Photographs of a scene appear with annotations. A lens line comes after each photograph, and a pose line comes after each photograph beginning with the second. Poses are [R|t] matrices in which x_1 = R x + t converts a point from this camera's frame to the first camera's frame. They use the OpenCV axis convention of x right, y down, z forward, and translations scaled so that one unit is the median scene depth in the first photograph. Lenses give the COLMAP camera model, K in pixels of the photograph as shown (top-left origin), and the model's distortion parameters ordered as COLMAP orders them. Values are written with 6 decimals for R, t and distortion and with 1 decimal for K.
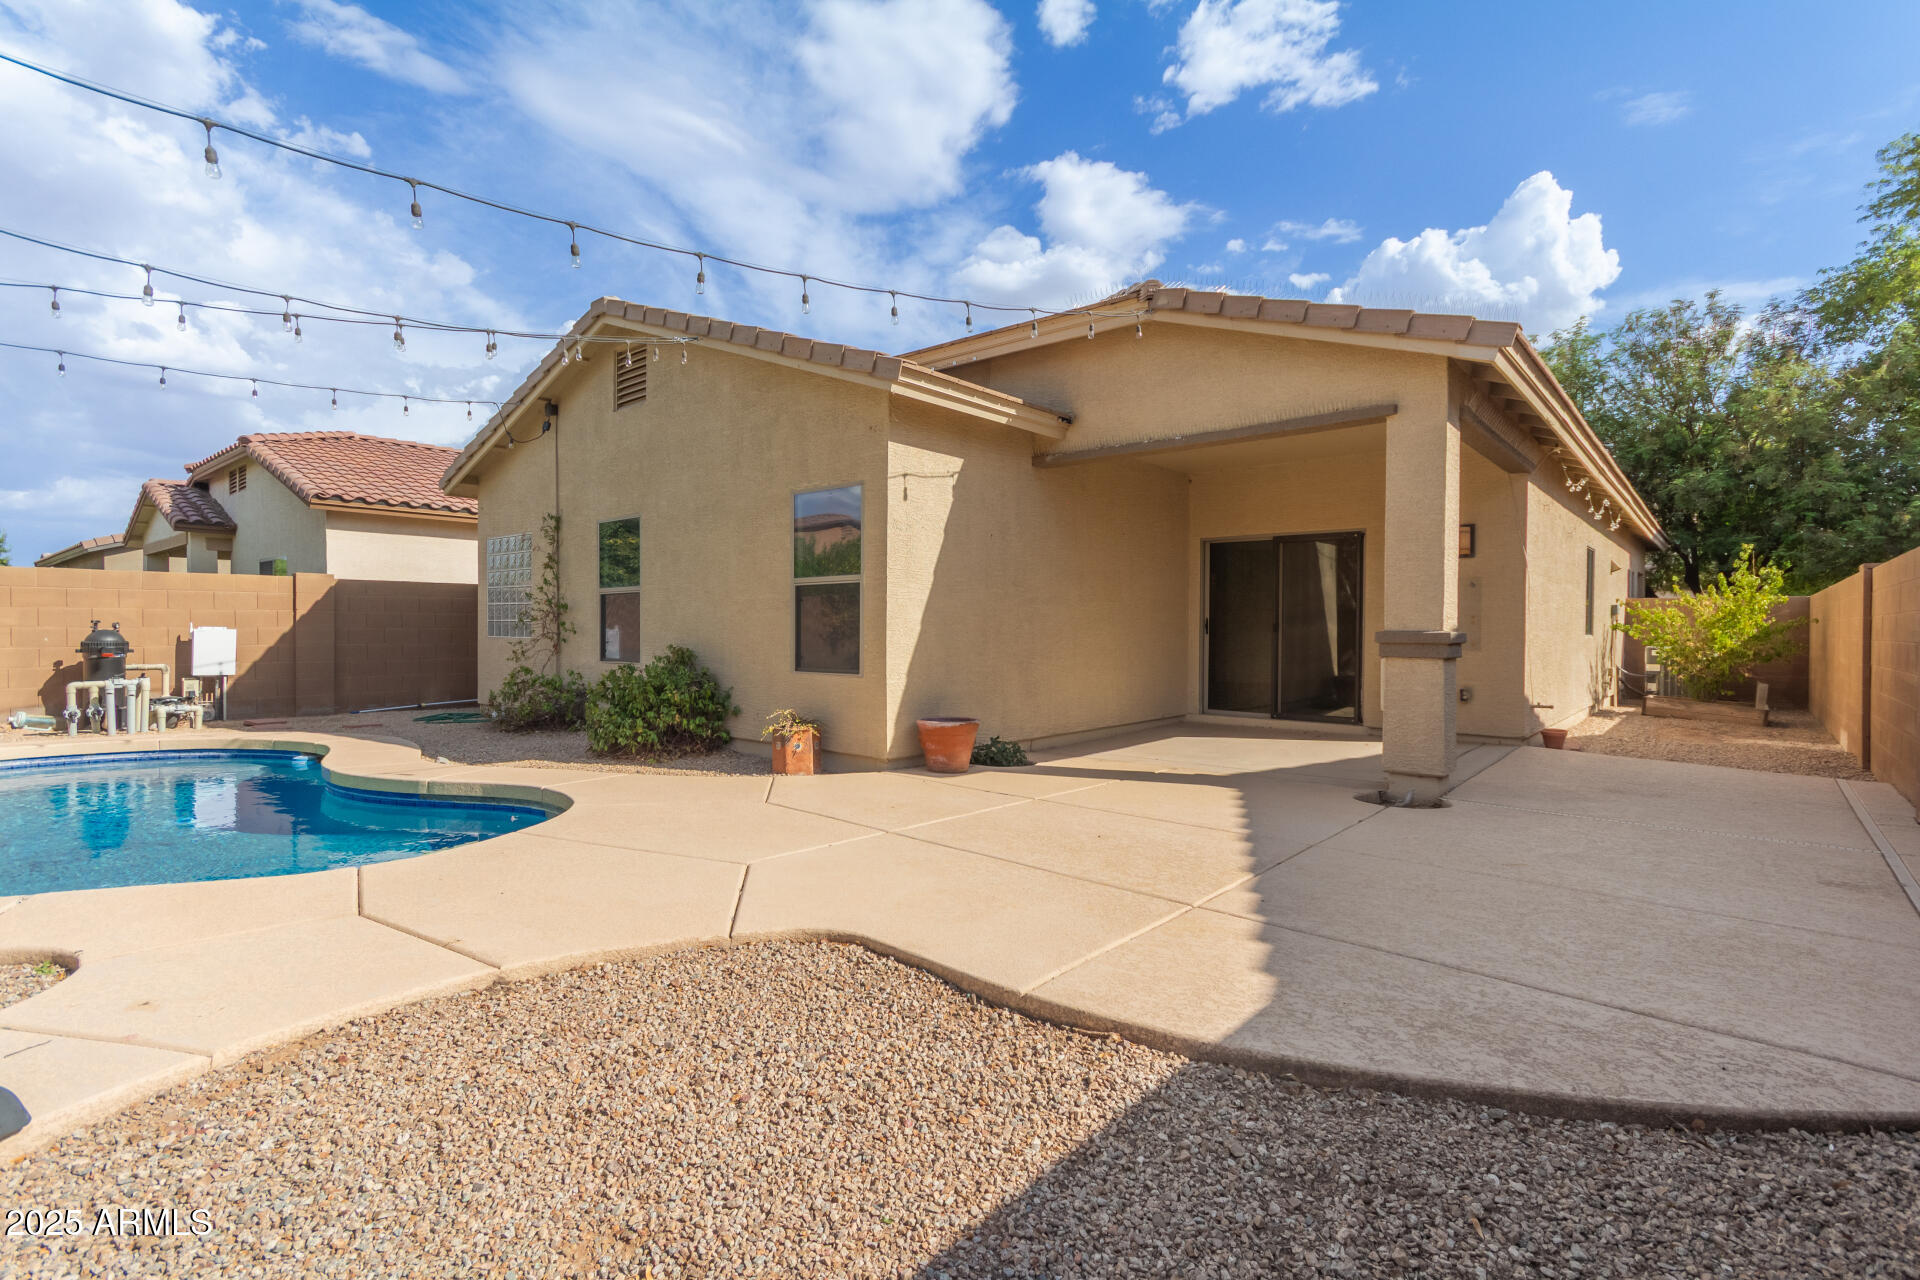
lens RADIAL K [[905.6, 0, 969.5], [0, 905.6, 636.7], [0, 0, 1]] dist [0.005153, -0.000522]
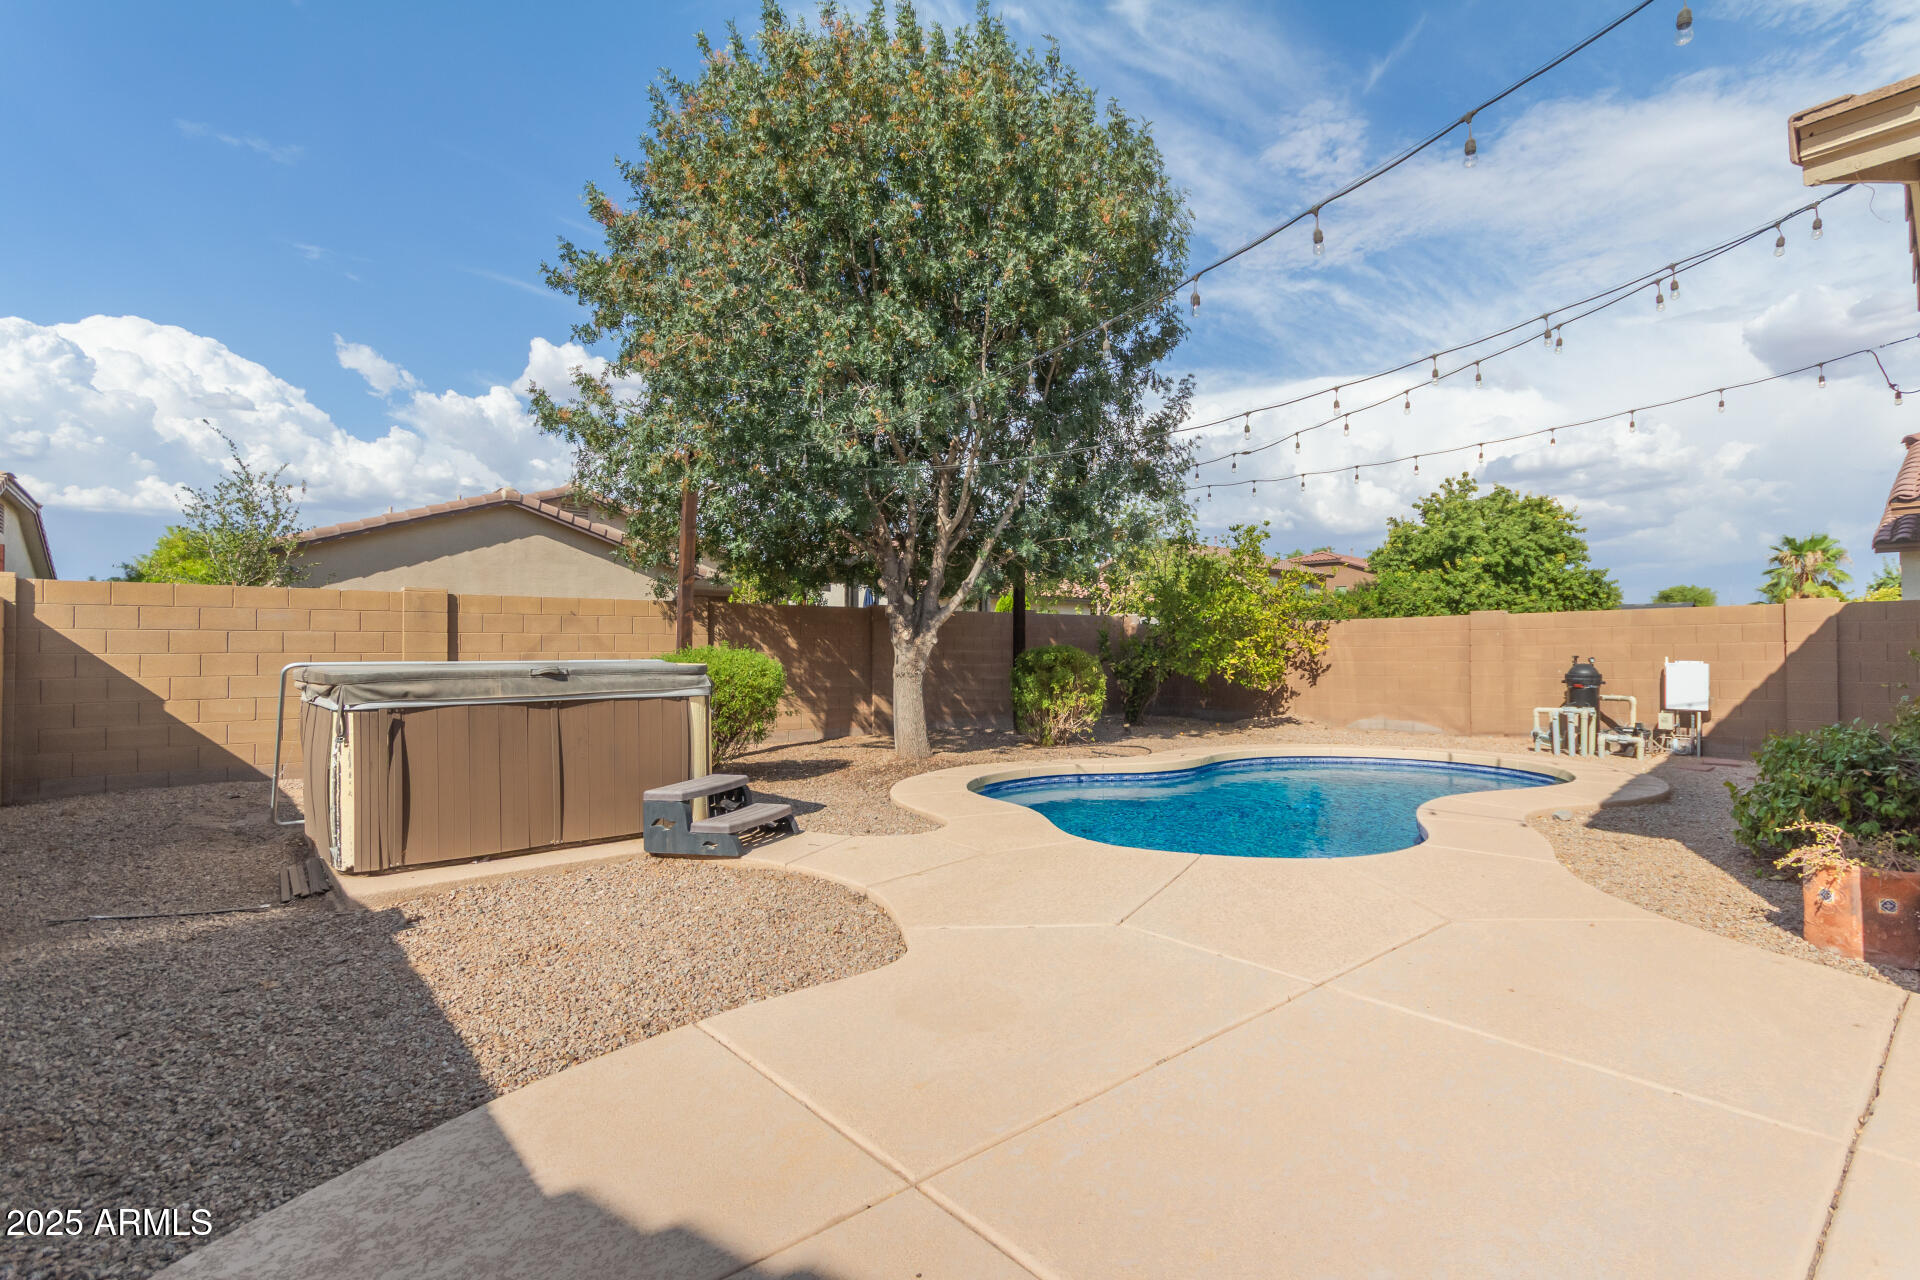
lens RADIAL K [[905.6, 0, 968.2], [0, 905.6, 643.4], [0, 0, 1]] dist [0.005153, -0.000522]
pose [[-0.162928, -0.016341, -0.986503, 0.304874], [-0.005381, 0.999863, -0.015674, -0.011461], [0.986623, 0.002755, -0.162993, 0.425350]]
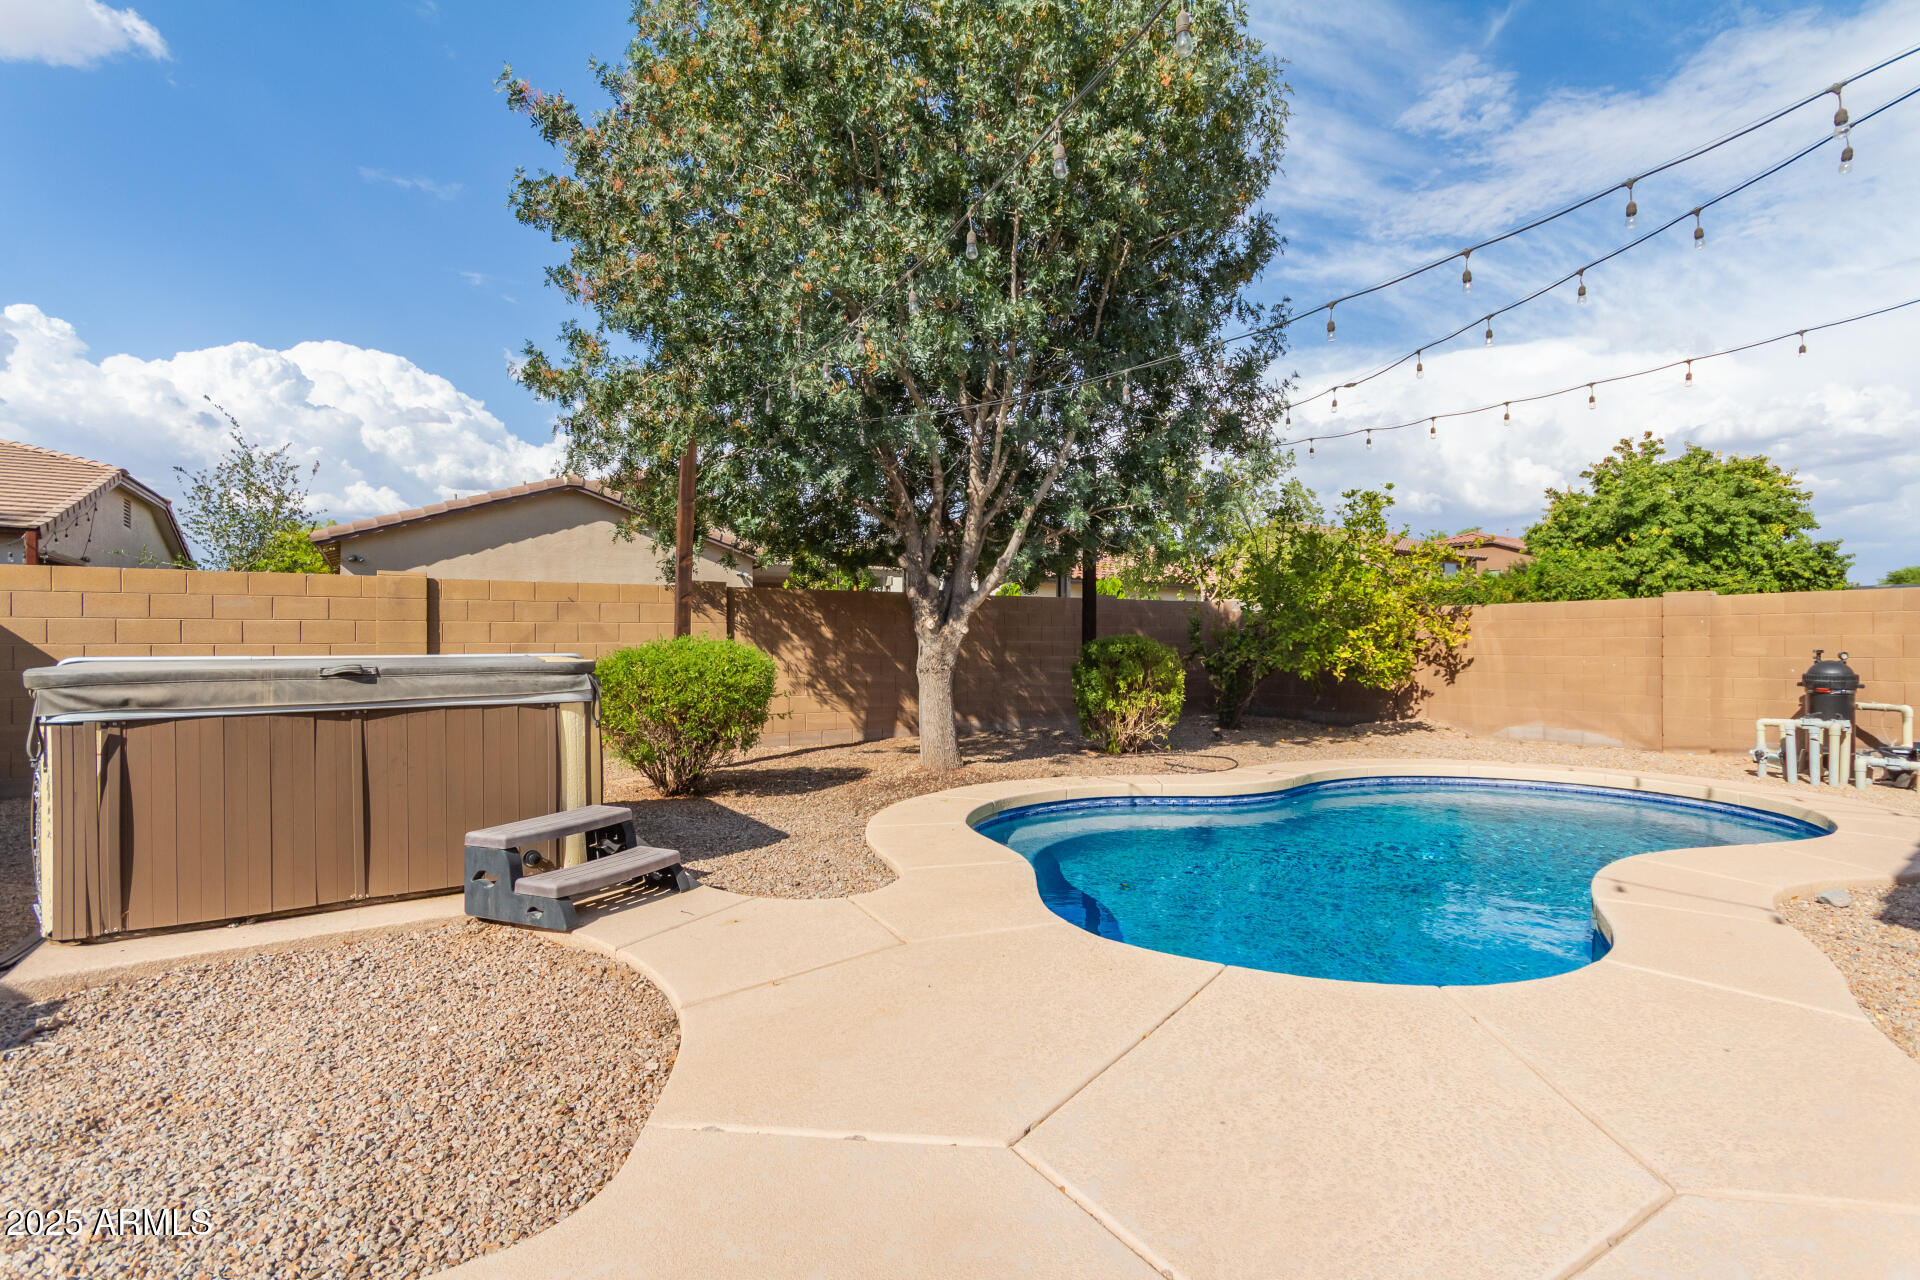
lens RADIAL K [[905.6, 0, 970.4], [0, 905.6, 647.9], [0, 0, 1]] dist [0.005153, -0.000522]
pose [[-0.293124, -0.000472, -0.956074, 0.103009], [-0.007223, 0.999972, 0.001721, -0.015119], [0.956047, 0.007410, -0.293120, 0.481597]]
